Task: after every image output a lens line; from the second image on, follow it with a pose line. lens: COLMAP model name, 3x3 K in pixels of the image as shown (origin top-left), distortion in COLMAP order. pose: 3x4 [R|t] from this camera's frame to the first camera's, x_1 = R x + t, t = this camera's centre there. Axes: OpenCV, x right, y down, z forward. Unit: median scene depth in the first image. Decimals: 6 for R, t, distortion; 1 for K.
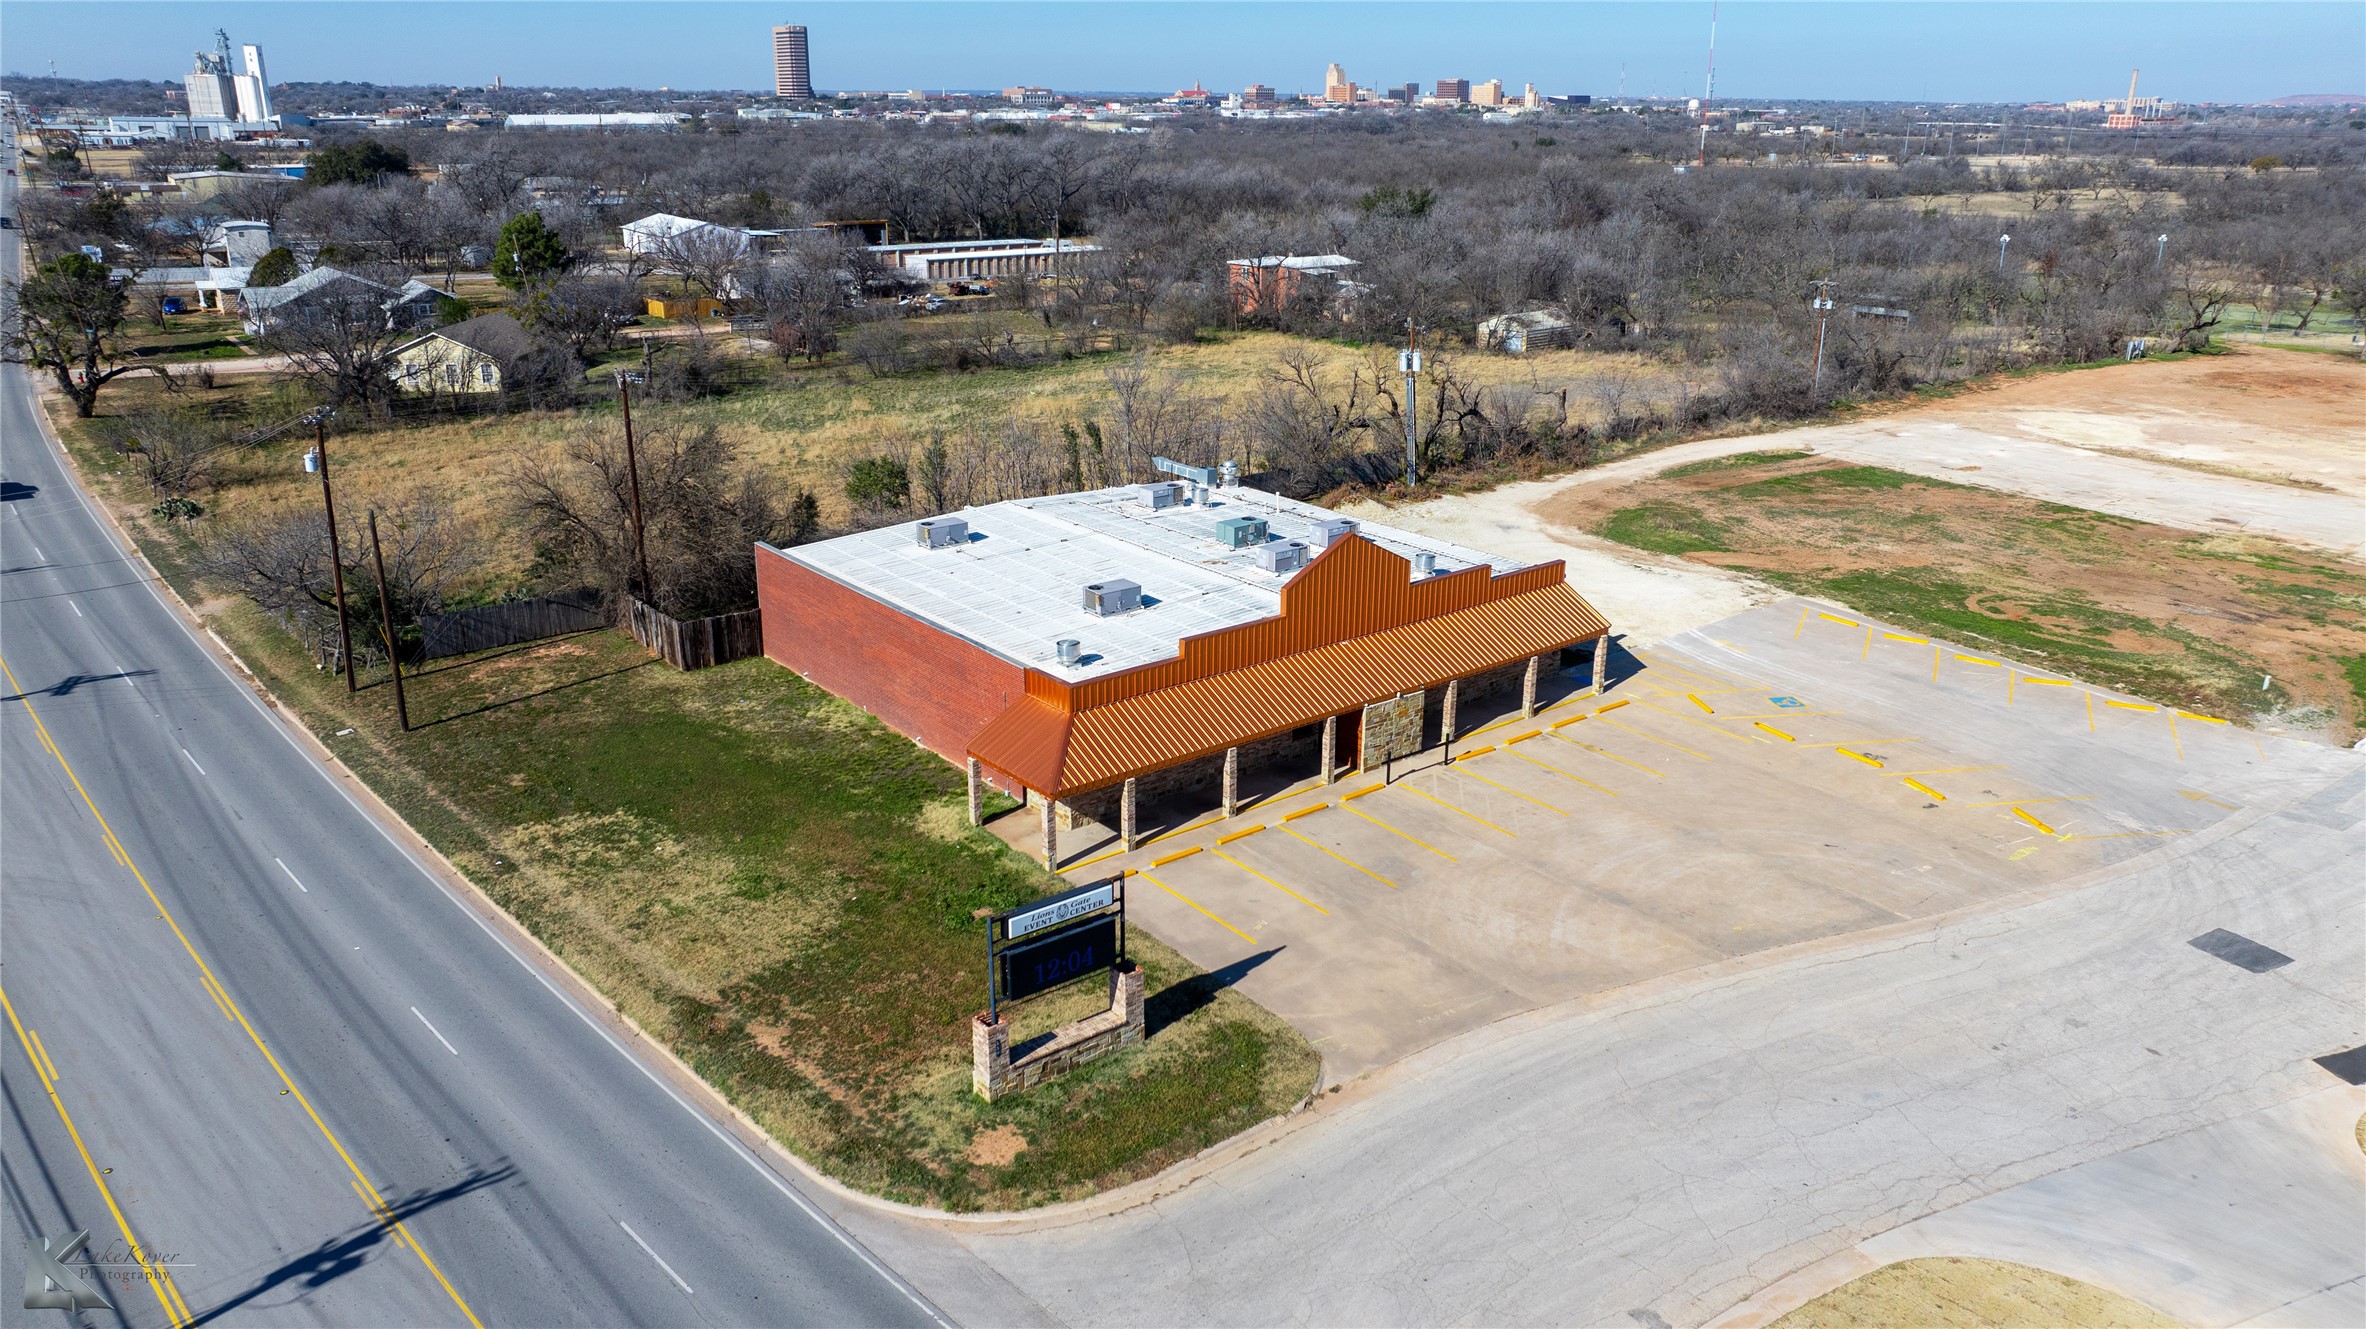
lens RADIAL K [[1669.2, 0, 1191.2], [0, 1669.2, 660.8], [0, 0, 1]] dist [-0.018385, -0.001113]
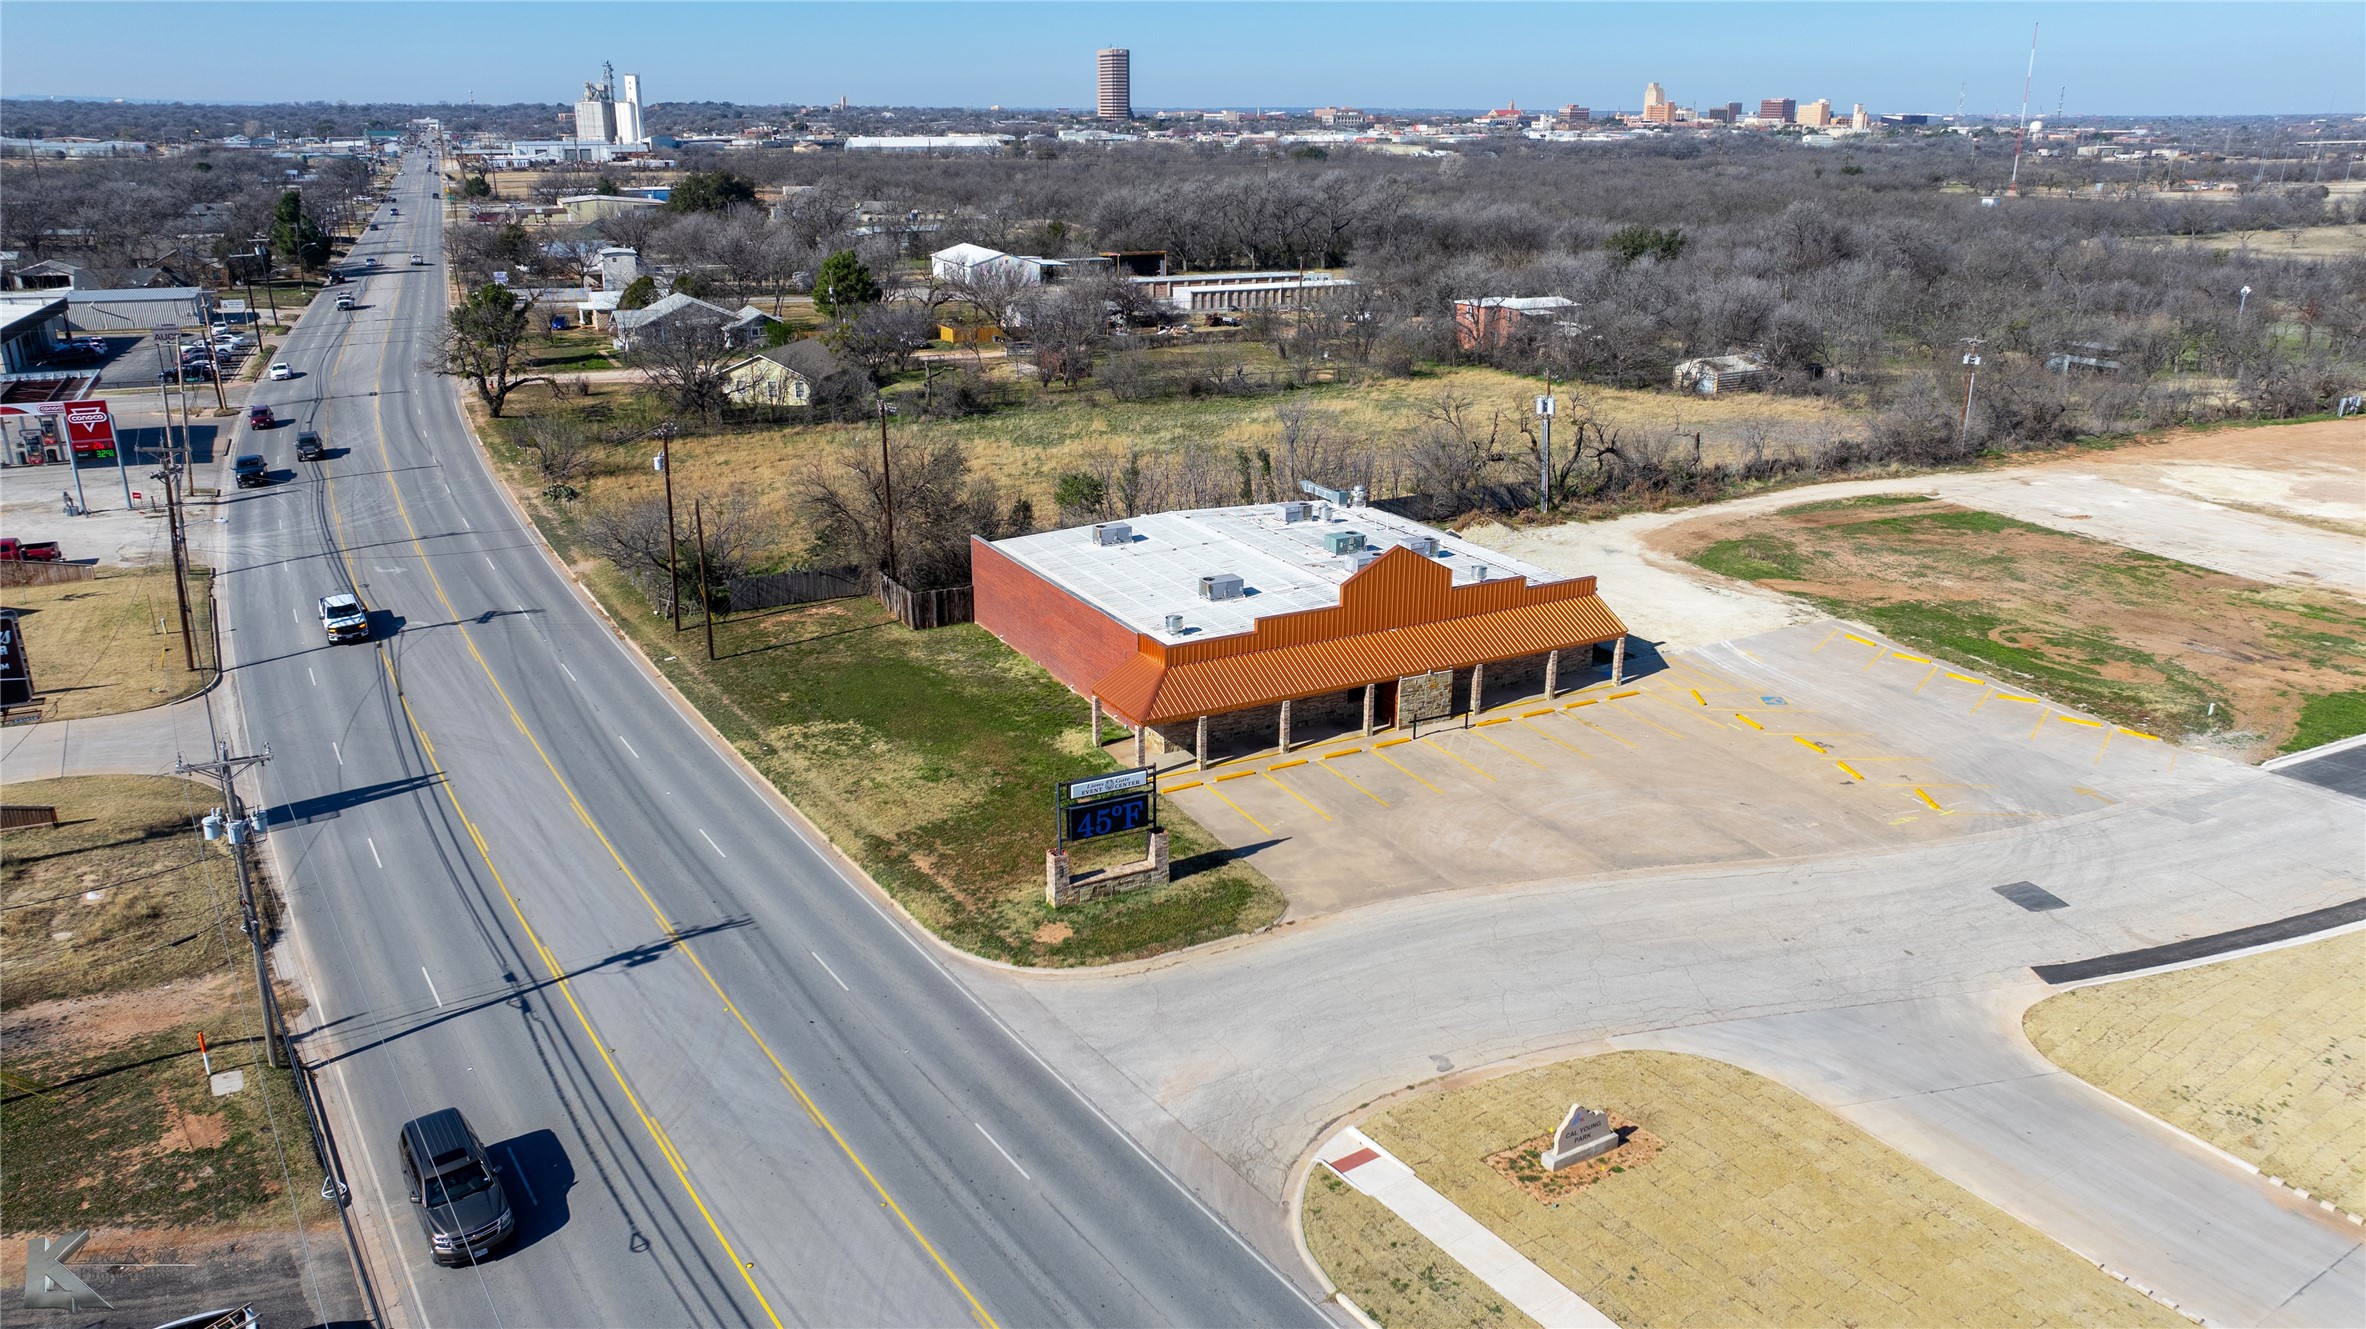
lens RADIAL K [[1669.2, 0, 1191.2], [0, 1669.2, 660.8], [0, 0, 1]] dist [-0.018385, -0.001113]
pose [[0.983654, 0.054476, -0.171631, 0.102637], [-0.055968, 0.998425, -0.003861, 0.017092], [0.171151, 0.013404, 0.985154, -0.193796]]
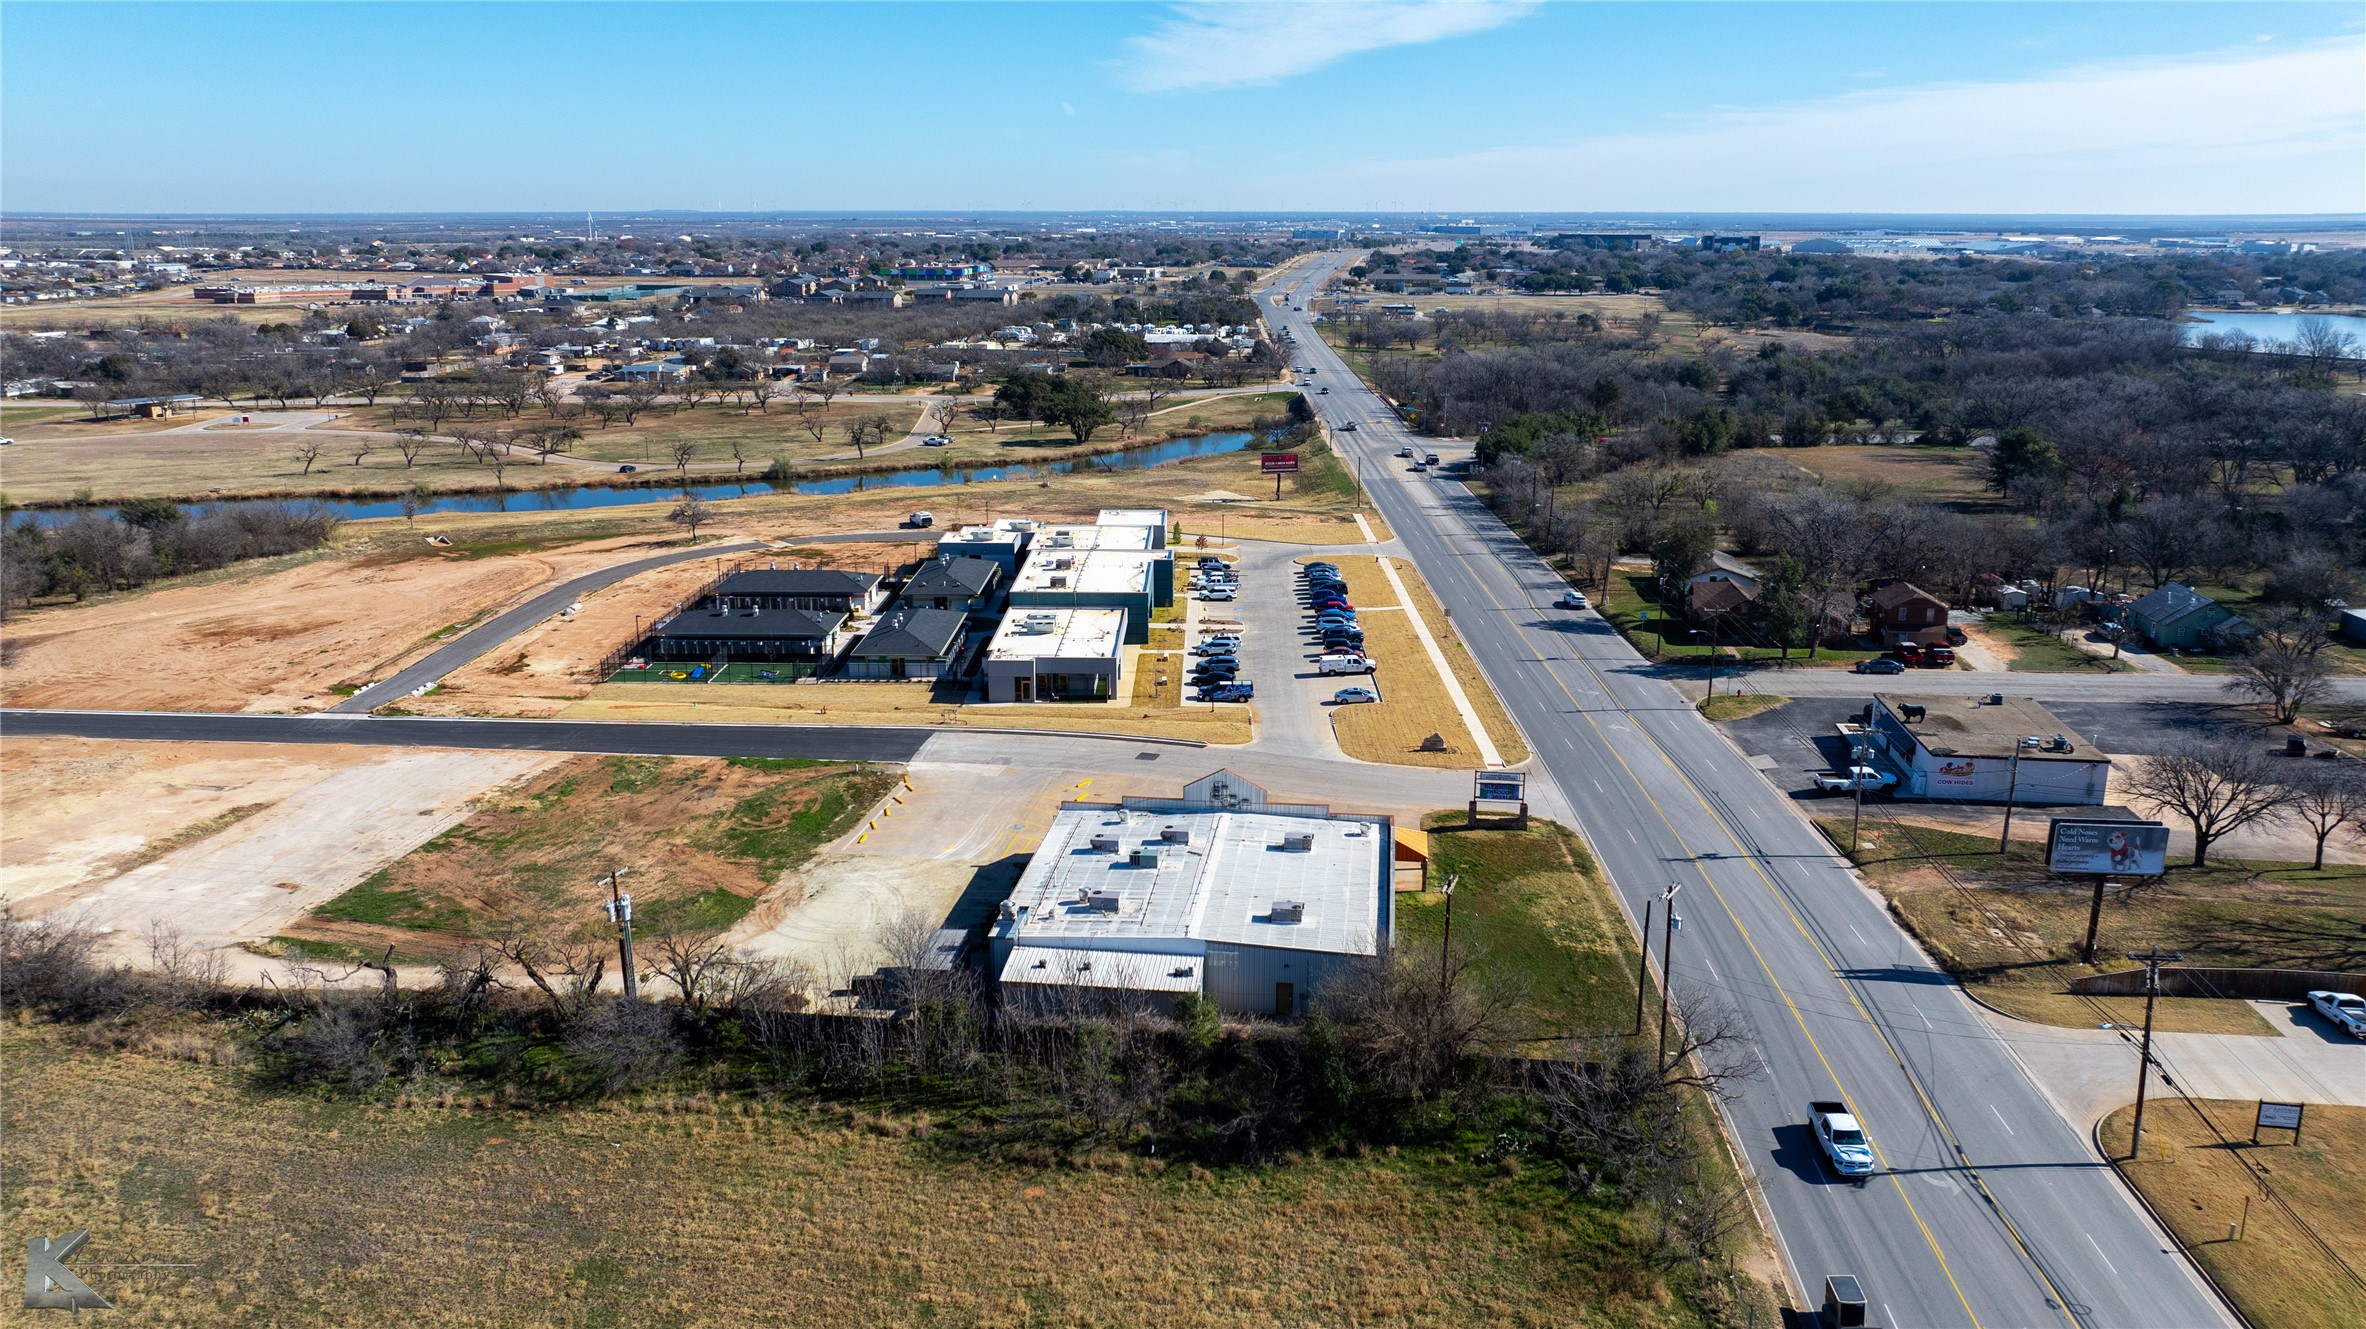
lens RADIAL K [[1669.2, 0, 1191.2], [0, 1669.2, 660.8], [0, 0, 1]] dist [-0.018385, -0.001113]
pose [[-0.697704, -0.194141, 0.689579, -0.792275], [0.223598, 0.855477, 0.467080, -0.726256], [-0.680598, 0.480071, -0.553460, 1.315864]]
